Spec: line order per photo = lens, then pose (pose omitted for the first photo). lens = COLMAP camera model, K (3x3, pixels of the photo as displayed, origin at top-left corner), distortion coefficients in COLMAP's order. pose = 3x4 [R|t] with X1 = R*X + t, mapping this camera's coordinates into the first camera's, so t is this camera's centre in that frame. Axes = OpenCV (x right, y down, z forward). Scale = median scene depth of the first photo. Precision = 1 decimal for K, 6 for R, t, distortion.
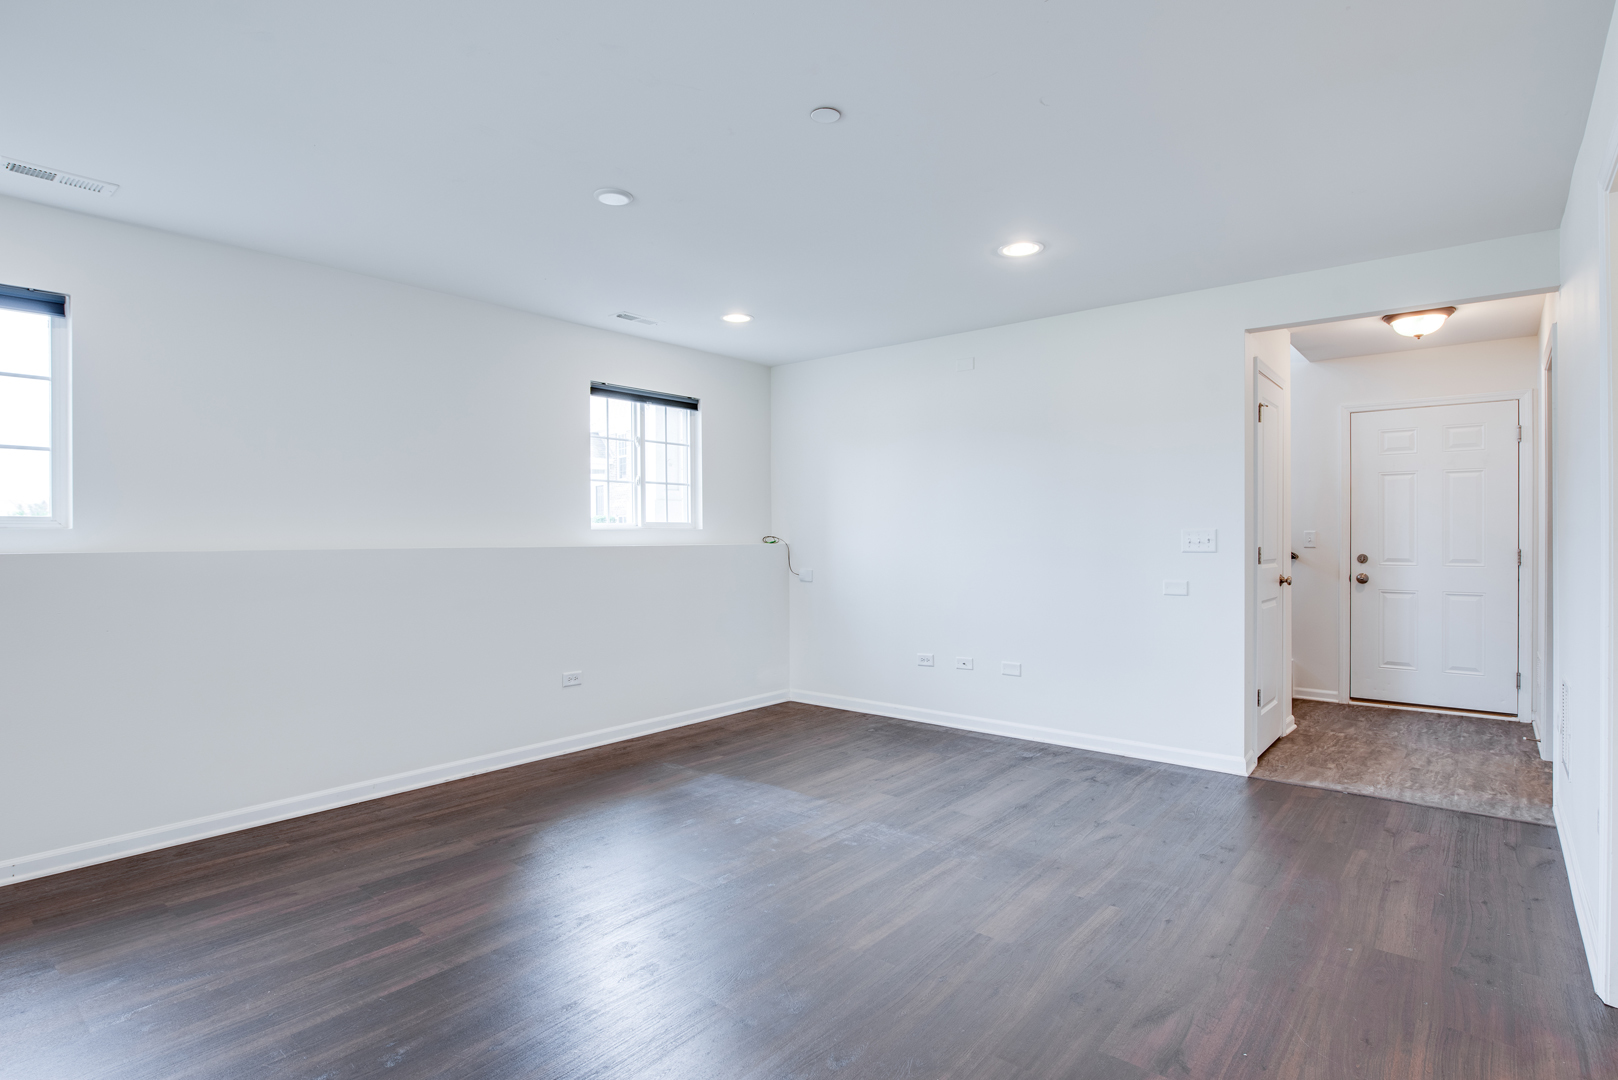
lens RADIAL K [[809.4, 0, 809.0], [0, 809.4, 536.8], [0, 0, 1]] dist [-0.006380, -0.000774]
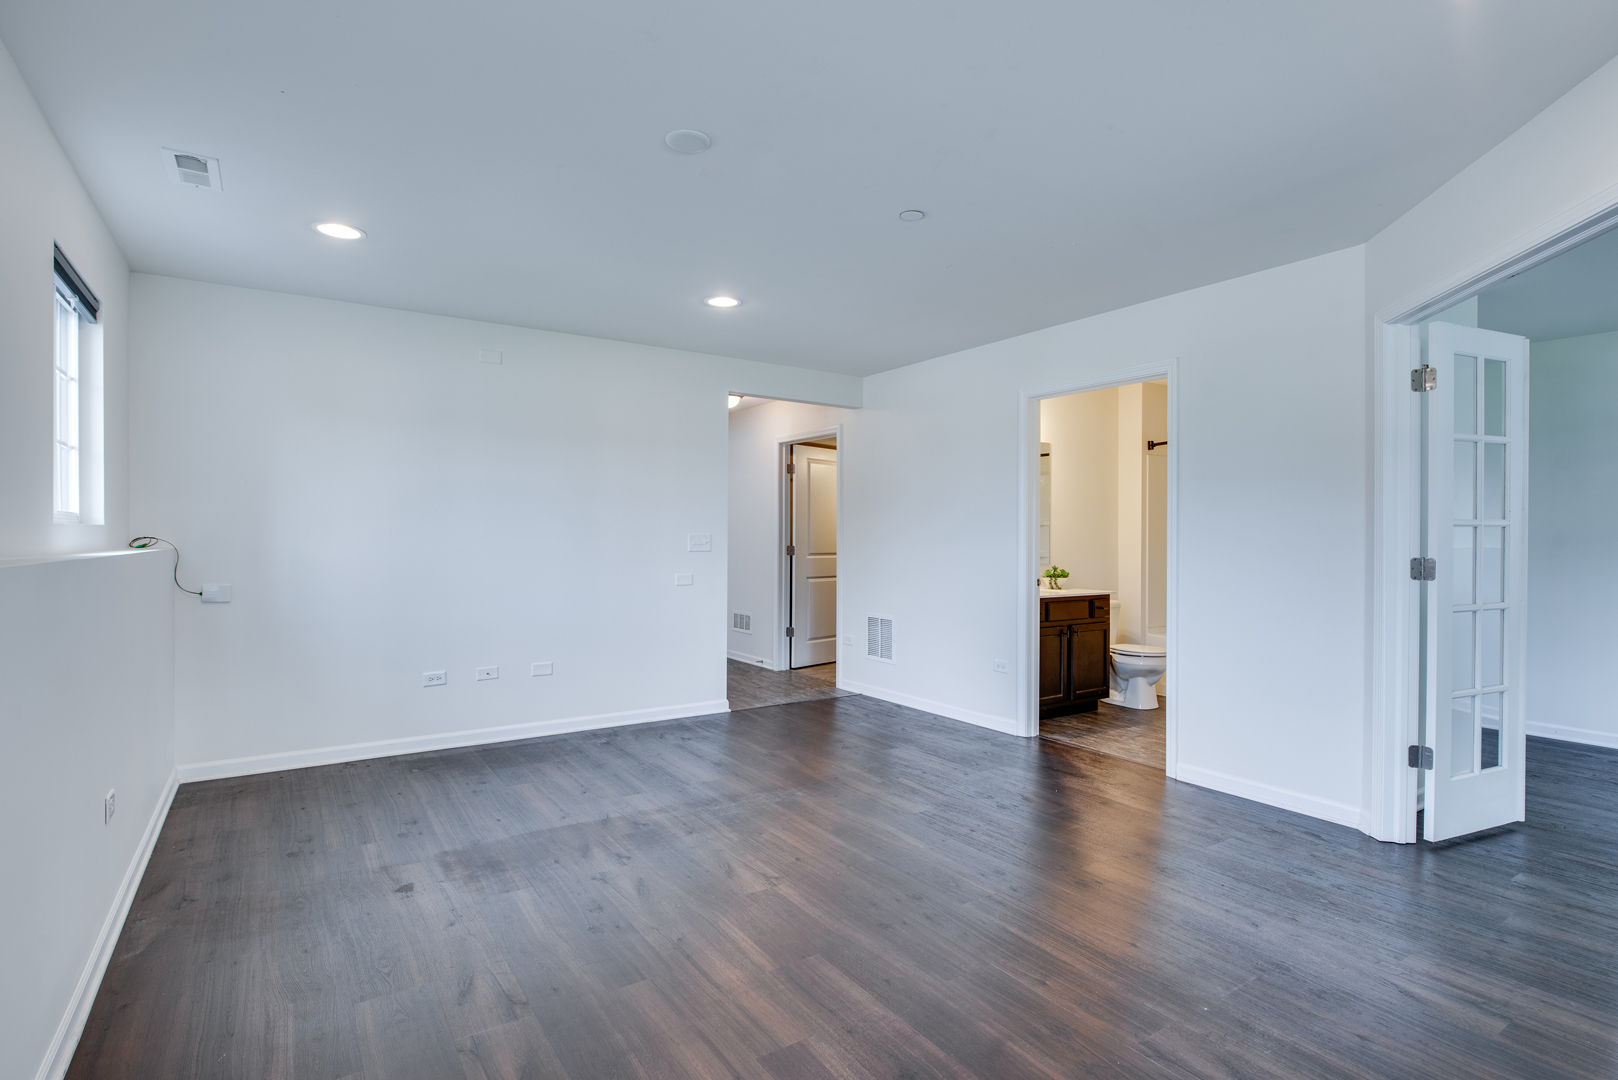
lens RADIAL K [[813.0, 0, 765.8], [0, 813.0, 536.8], [0, 0, 1]] dist [-0.001294, -0.000200]
pose [[0.317339, 0.012238, 0.948233, -0.736485], [0.003882, 0.999892, -0.014204, 0.014891], [-0.948304, 0.008189, 0.317257, 0.478500]]
